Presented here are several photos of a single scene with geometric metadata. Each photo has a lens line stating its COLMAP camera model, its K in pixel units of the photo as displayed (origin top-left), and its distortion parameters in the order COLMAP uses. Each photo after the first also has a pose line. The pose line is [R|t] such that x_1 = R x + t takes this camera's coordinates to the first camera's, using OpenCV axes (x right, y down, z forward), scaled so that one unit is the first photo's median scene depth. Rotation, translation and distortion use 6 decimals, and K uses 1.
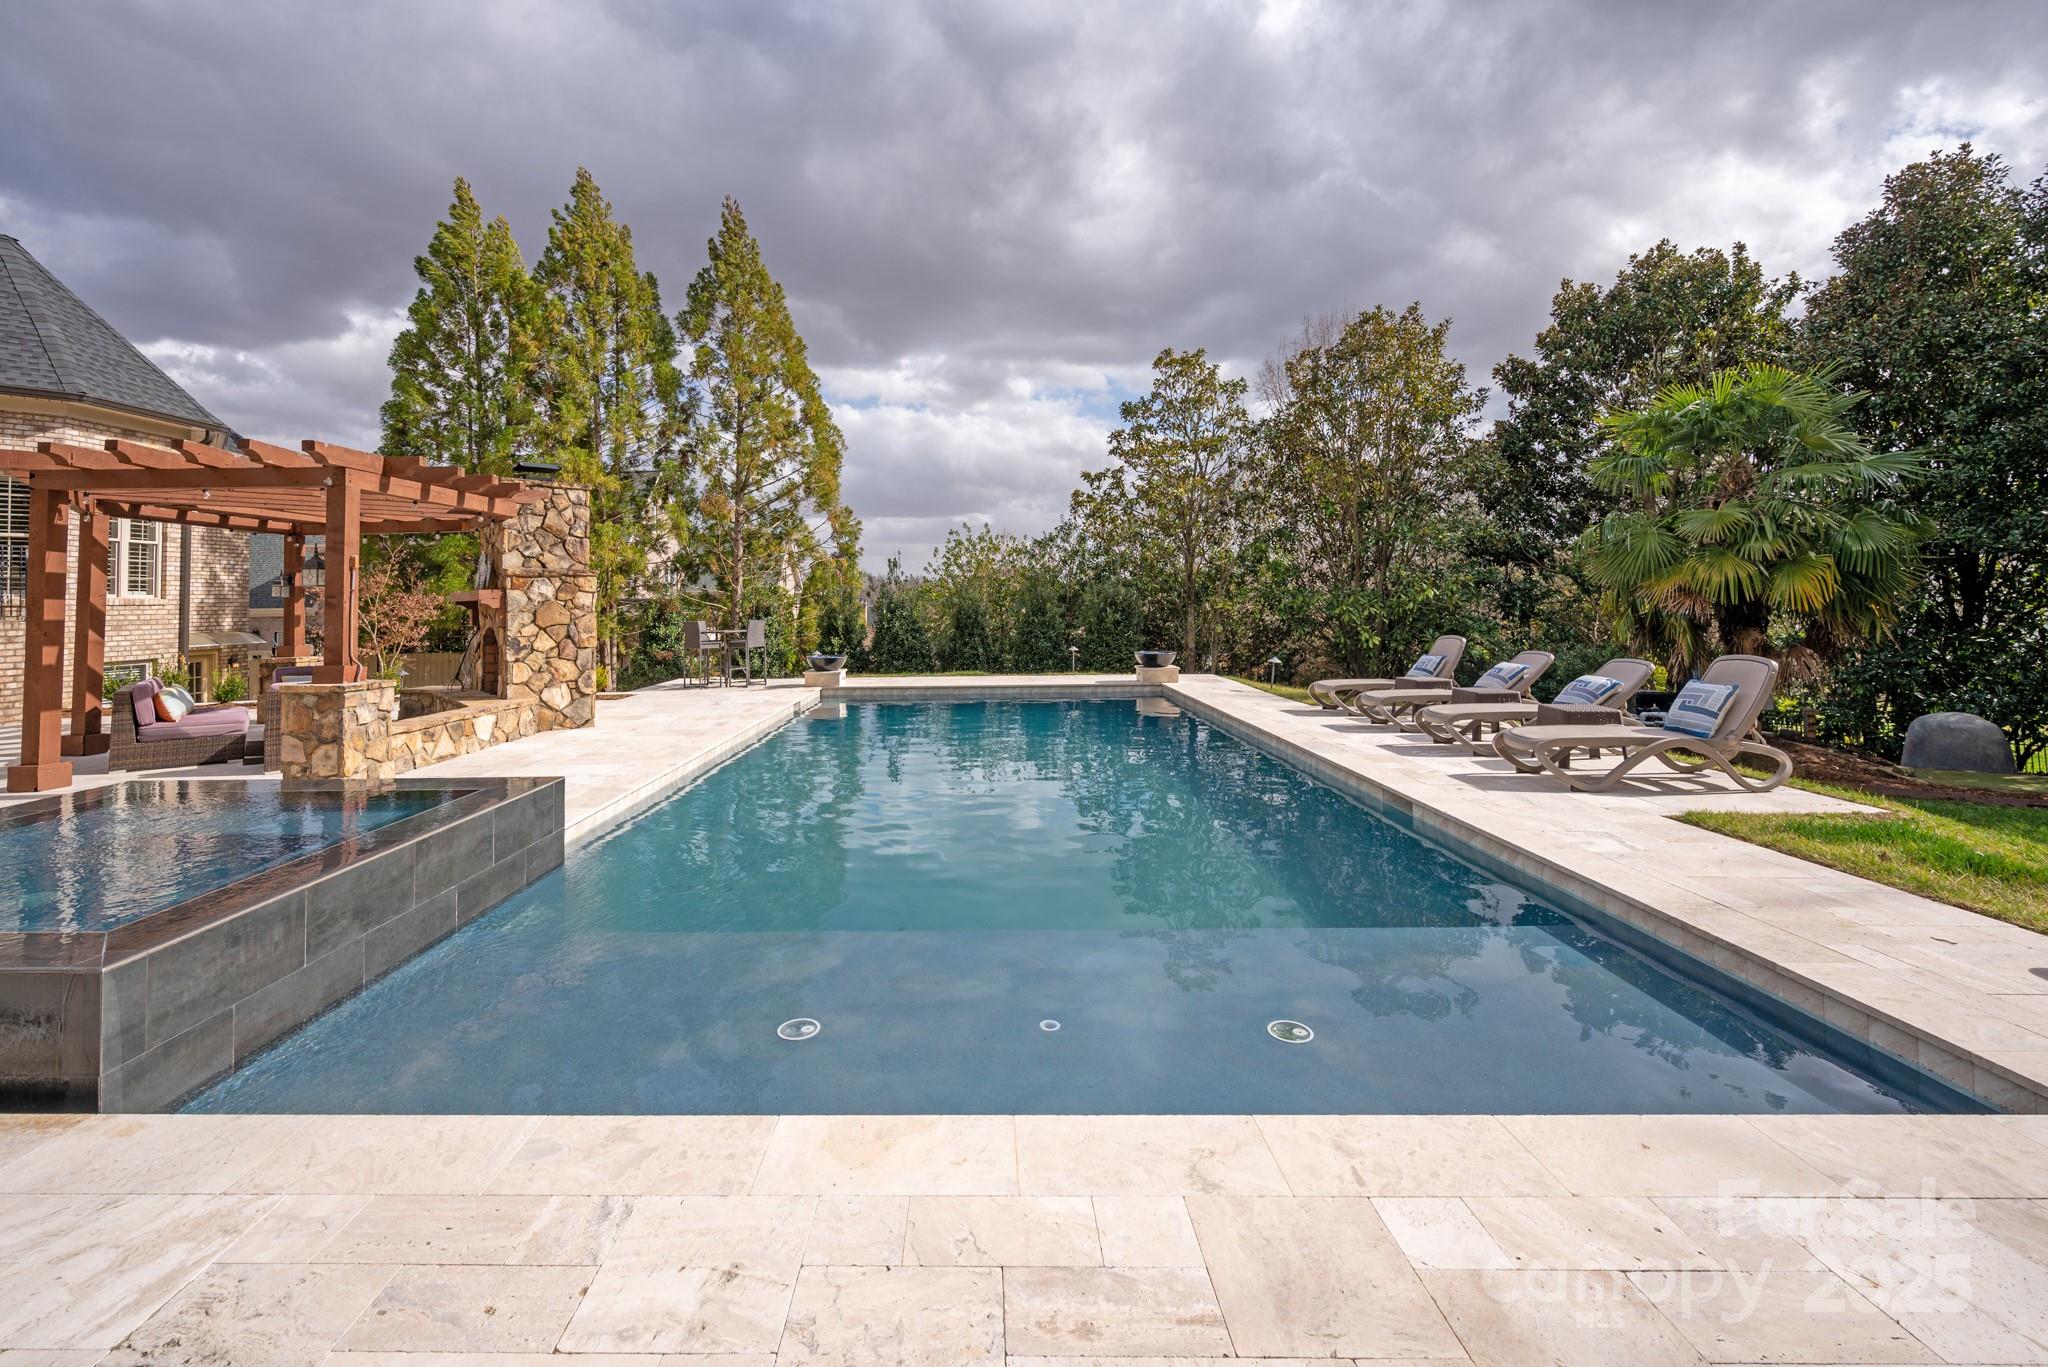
lens RADIAL K [[854.3, 0, 983.7], [0, 854.3, 580.1], [0, 0, 1]] dist [0.000124, -0.000072]
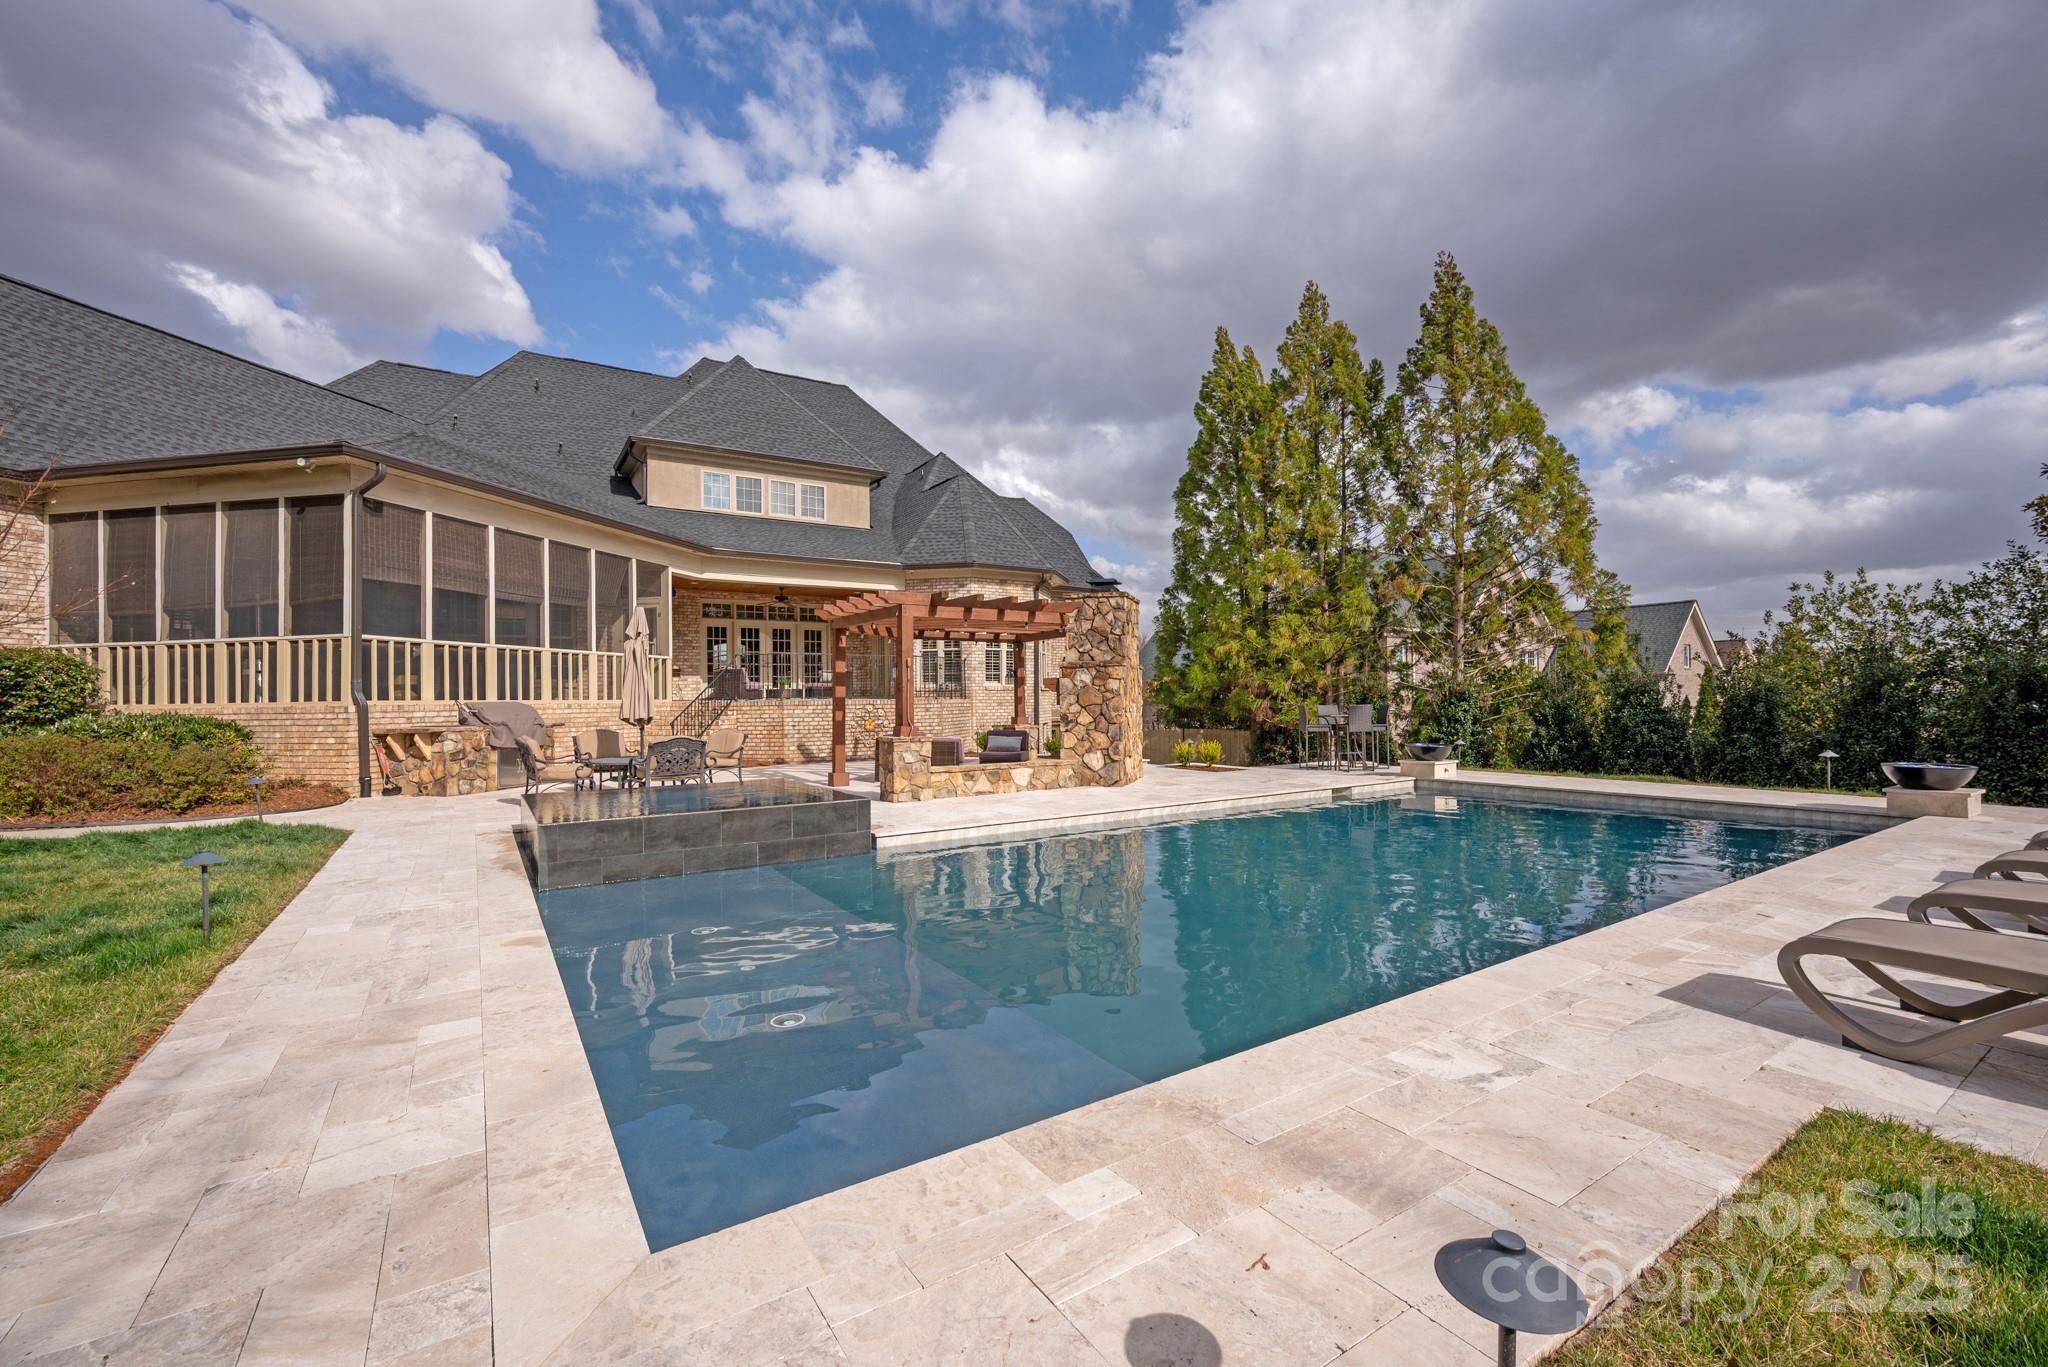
lens RADIAL K [[864.6, 0, 1033.9], [0, 864.6, 690.5], [0, 0, 1]] dist [-0.001757, -0.000132]
pose [[0.565906, -0.000837, -0.824469, 0.500942], [0.025165, 0.999551, 0.016258, 0.007511], [0.824085, -0.029948, 0.565673, 0.183252]]
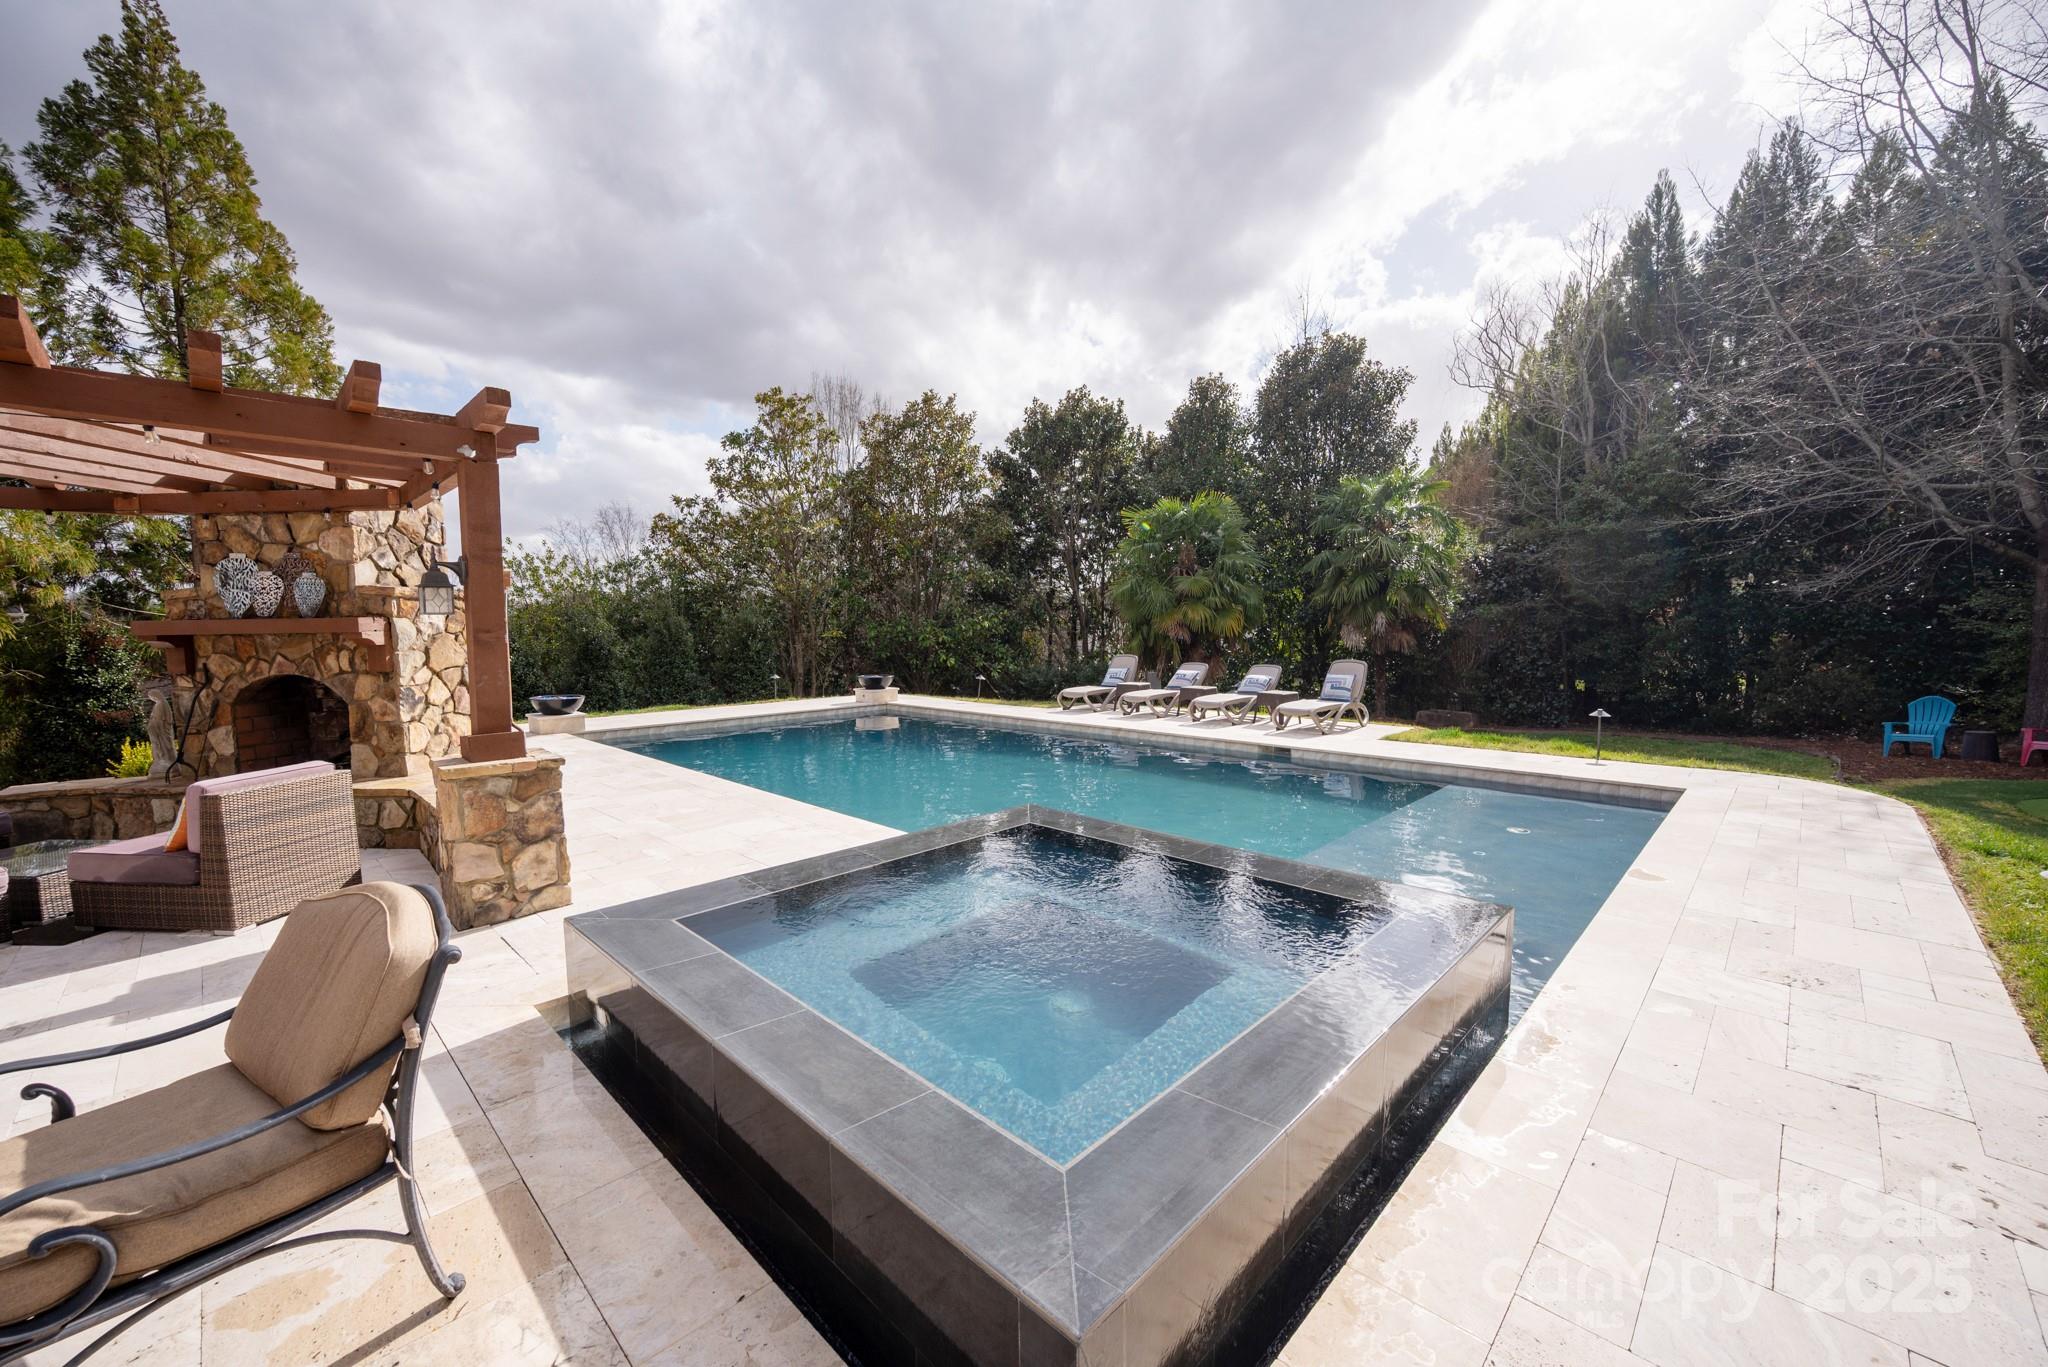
lens RADIAL K [[797.1, 0, 1024.0], [0, 797.1, 683.5], [0, 0, 1]] dist [-0.000045, 0.000474]
pose [[0.686823, -0.049501, 0.725137, -0.628365], [-0.018846, 0.996130, 0.085849, -0.000576], [-0.726580, -0.072629, 0.683232, 0.181874]]
